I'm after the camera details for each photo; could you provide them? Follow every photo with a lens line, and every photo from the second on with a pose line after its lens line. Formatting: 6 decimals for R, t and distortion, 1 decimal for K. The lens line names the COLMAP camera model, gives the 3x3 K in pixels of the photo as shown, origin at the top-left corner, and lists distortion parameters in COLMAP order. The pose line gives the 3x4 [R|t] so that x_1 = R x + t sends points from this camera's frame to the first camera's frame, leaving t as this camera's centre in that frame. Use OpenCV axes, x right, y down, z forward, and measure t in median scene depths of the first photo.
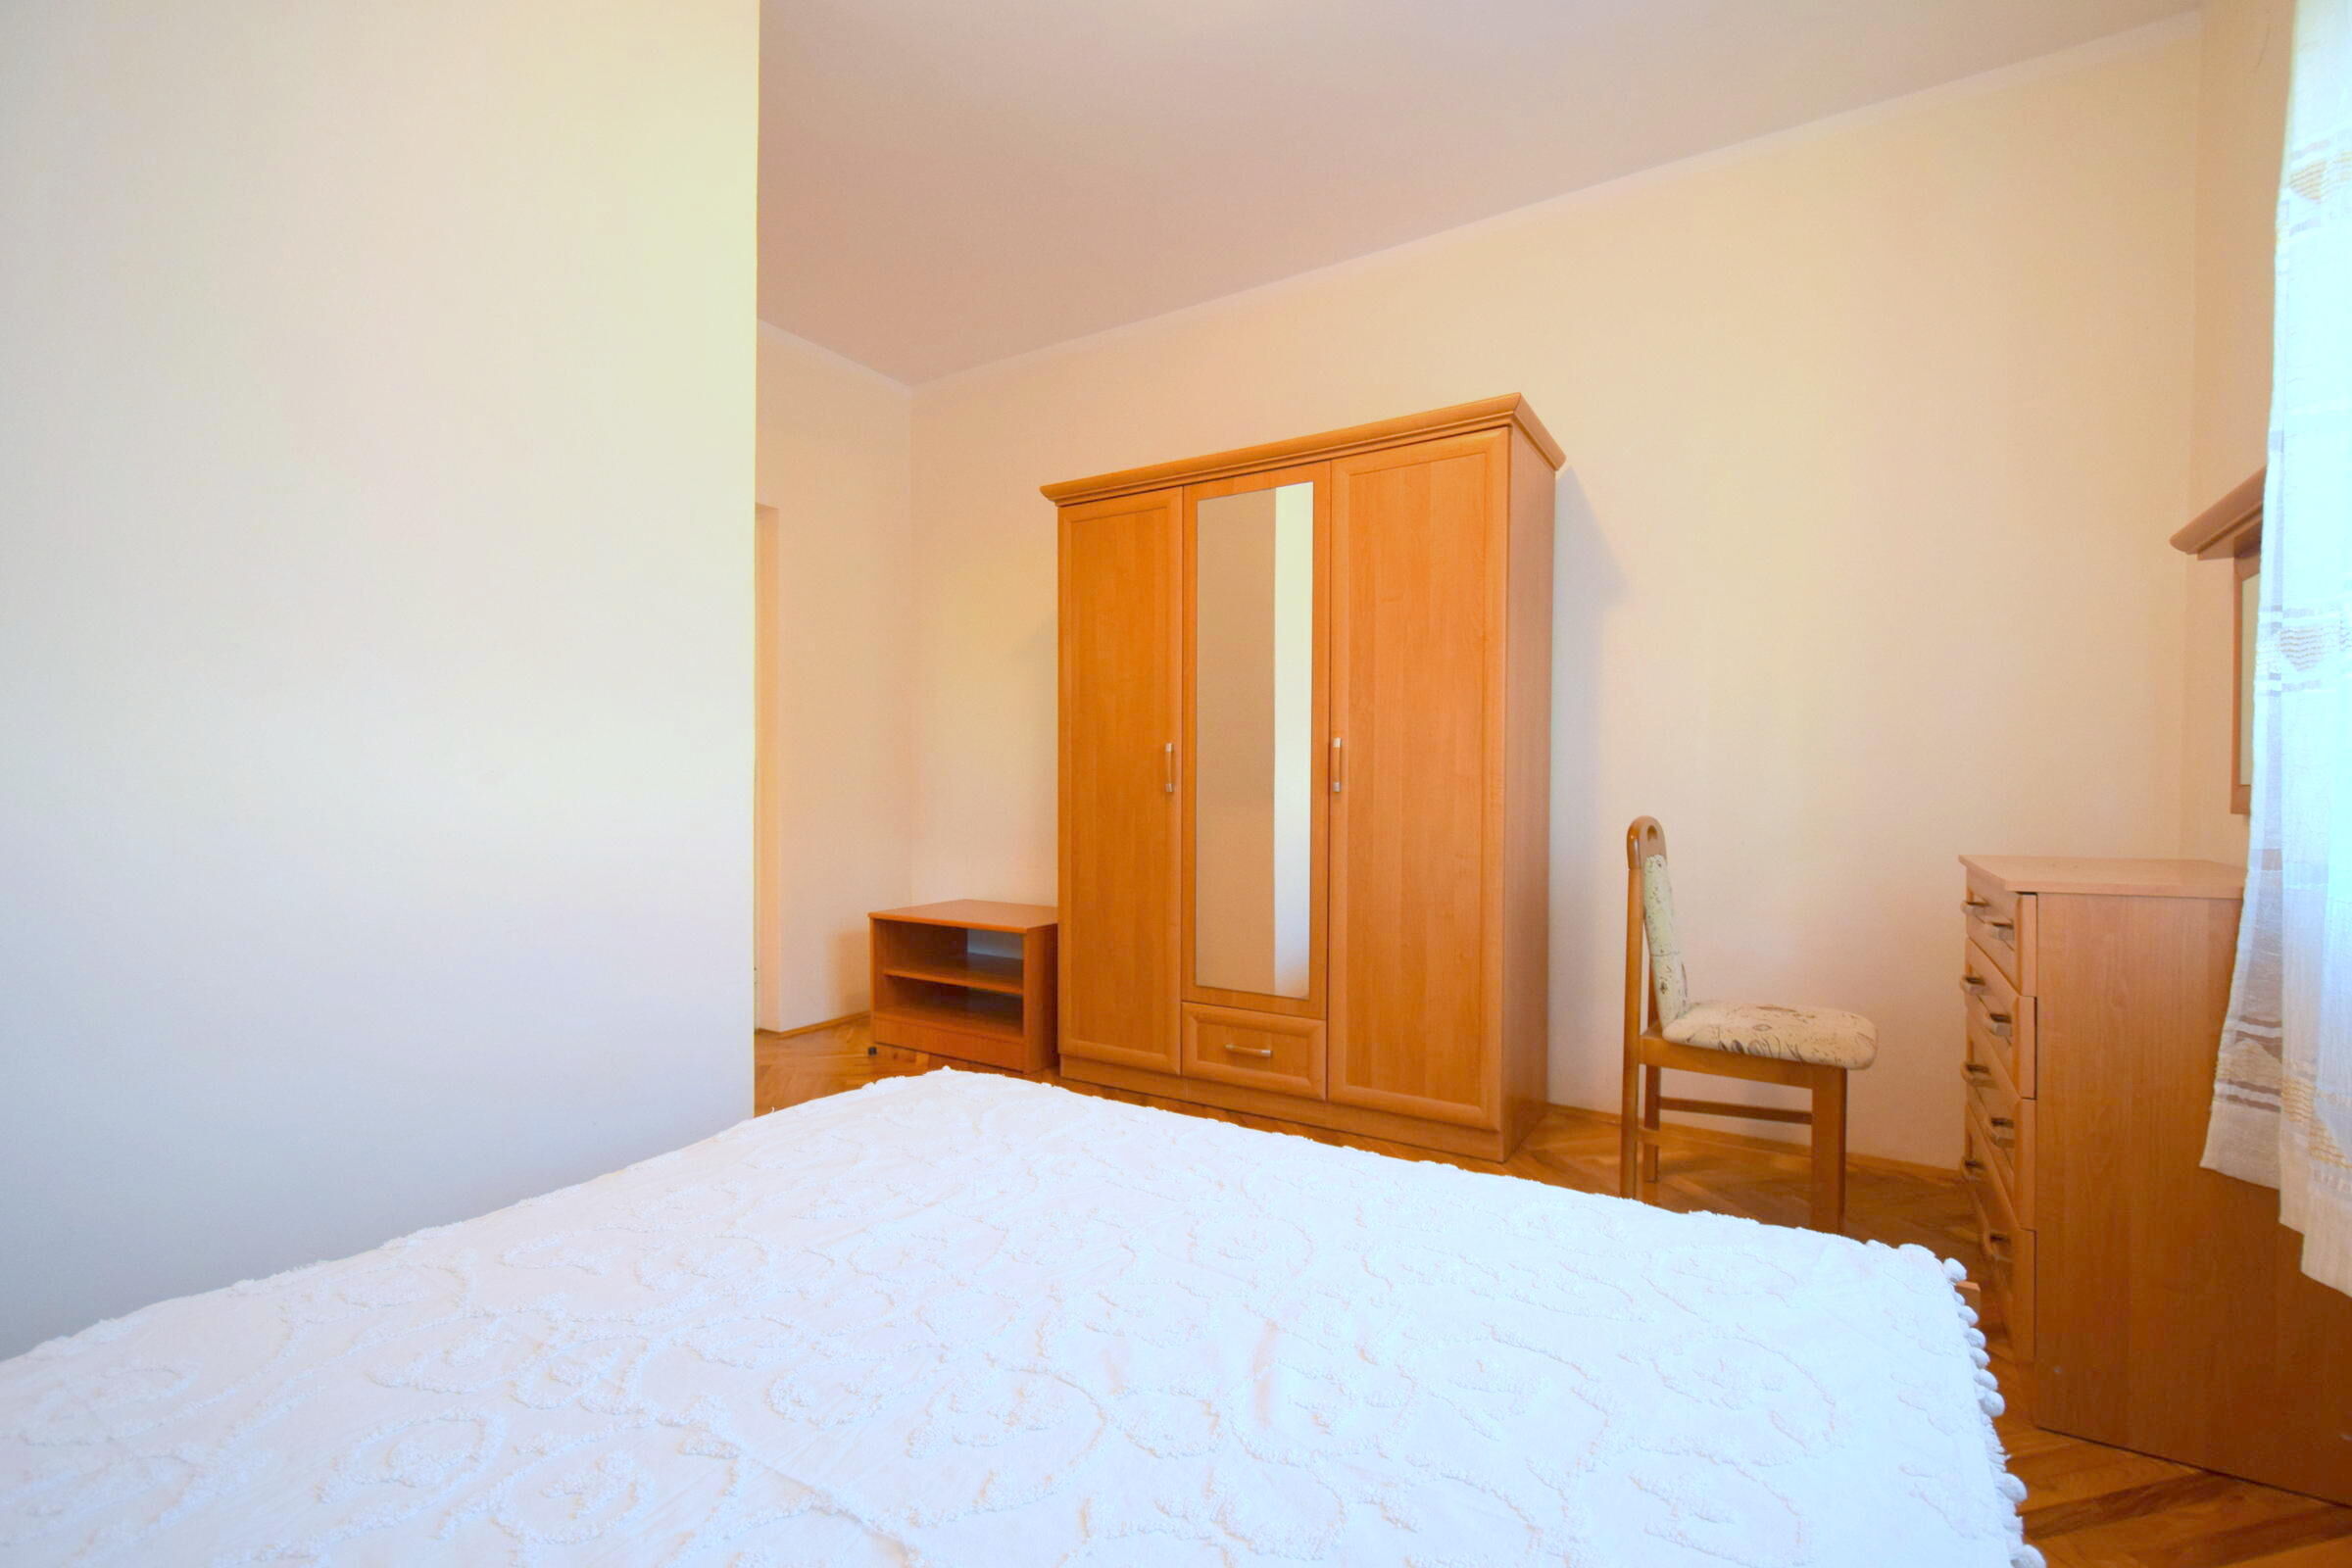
lens RADIAL K [[1024.5, 0, 1188.0], [0, 1024.5, 807.3], [0, 0, 1]] dist [-0.000902, -0.000160]
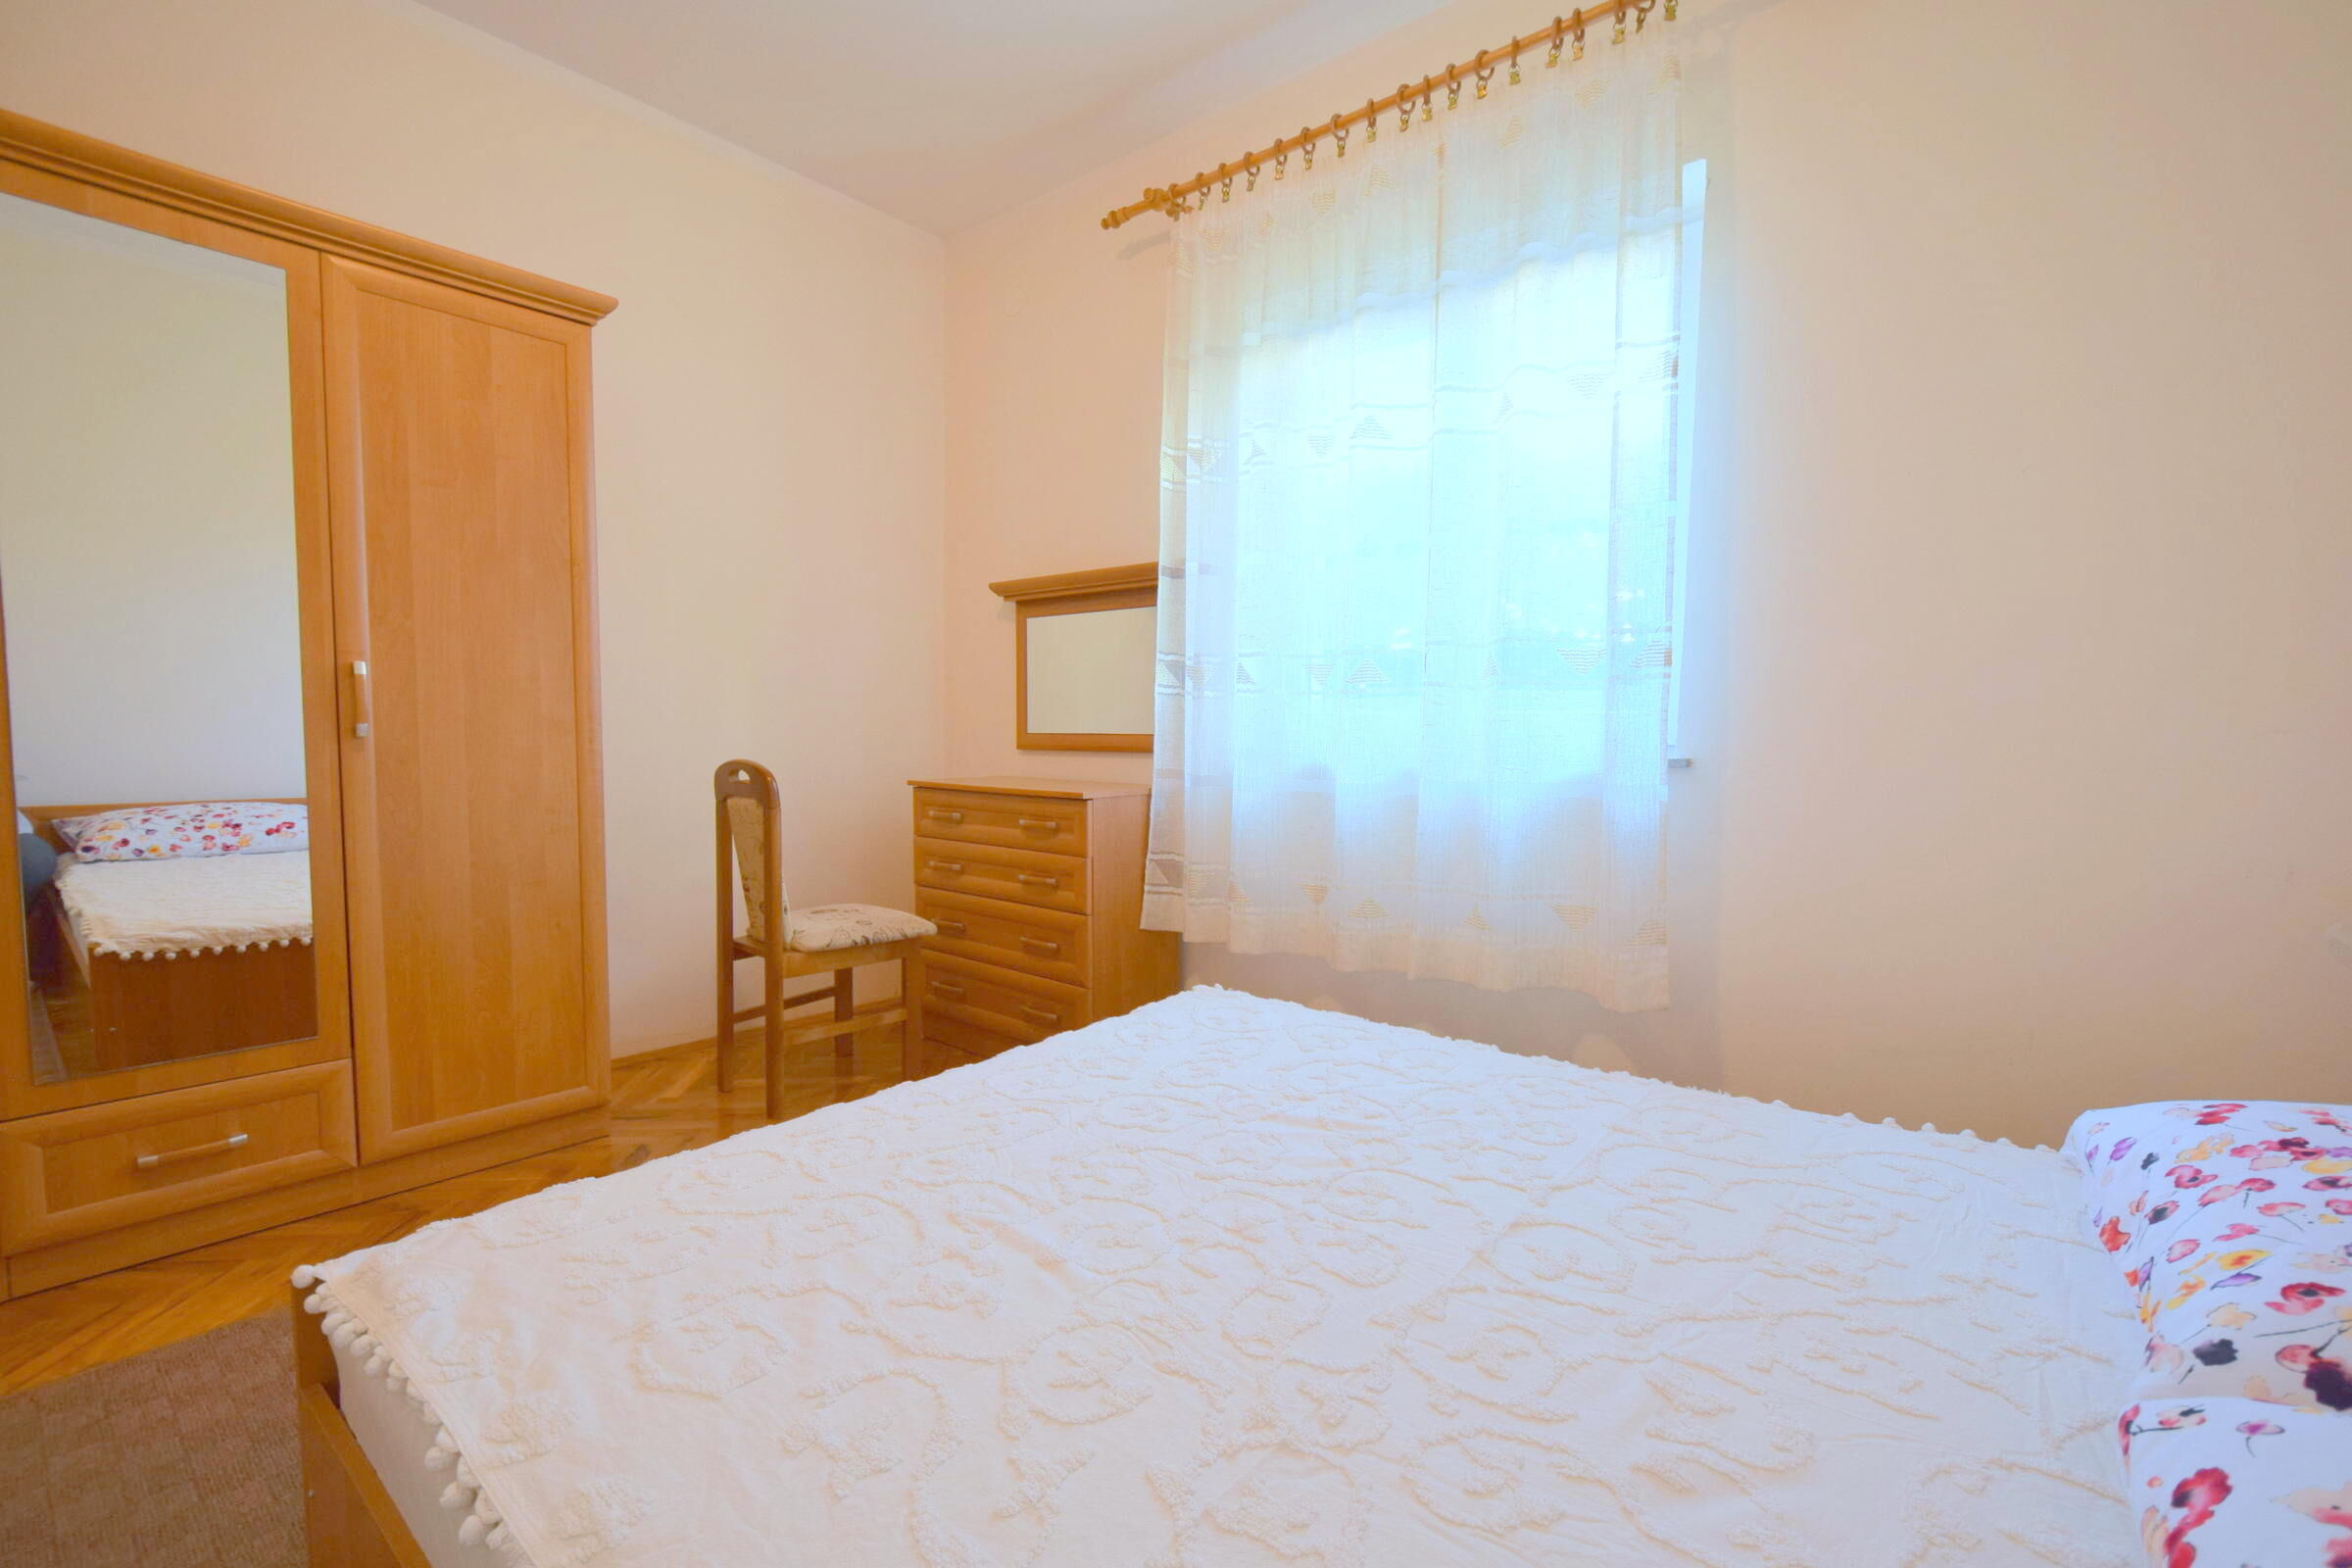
lens RADIAL K [[1024.5, 0, 1188.0], [0, 1024.5, 807.3], [0, 0, 1]] dist [-0.000902, -0.000160]
pose [[0.123398, -0.076089, 0.989436, -0.500013], [0.001184, 0.997067, 0.076528, -0.020511], [-0.992357, -0.008272, 0.123126, 0.342068]]
